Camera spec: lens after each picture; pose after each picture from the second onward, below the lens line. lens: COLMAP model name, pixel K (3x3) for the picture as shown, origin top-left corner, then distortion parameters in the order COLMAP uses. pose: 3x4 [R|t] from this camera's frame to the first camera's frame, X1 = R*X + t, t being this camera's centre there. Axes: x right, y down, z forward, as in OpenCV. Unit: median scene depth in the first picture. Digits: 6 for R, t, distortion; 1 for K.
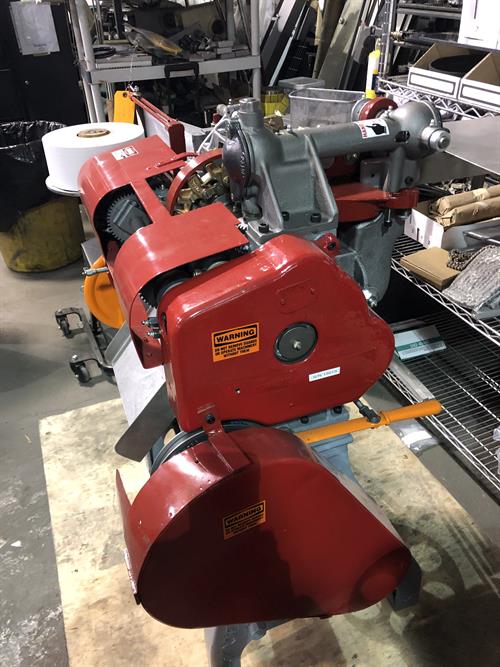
lens RADIAL K [[534.2, 0, 241.1], [0, 534.2, 334.5], [0, 0, 1]] dist [0.004245, 0.001505]
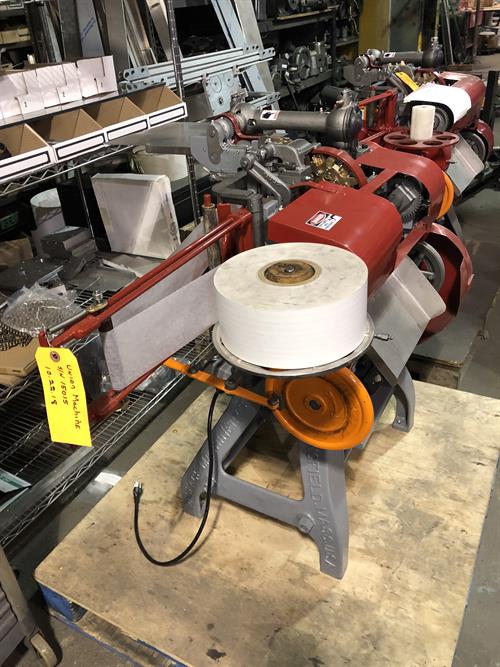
lens RADIAL K [[534.2, 0, 241.1], [0, 534.2, 334.5], [0, 0, 1]] dist [0.004245, 0.001505]
pose [[-0.615539, -0.335109, 0.713312, -0.677586], [0.514783, 0.514373, 0.685871, -0.754264], [-0.596749, 0.789381, -0.144108, 1.116652]]
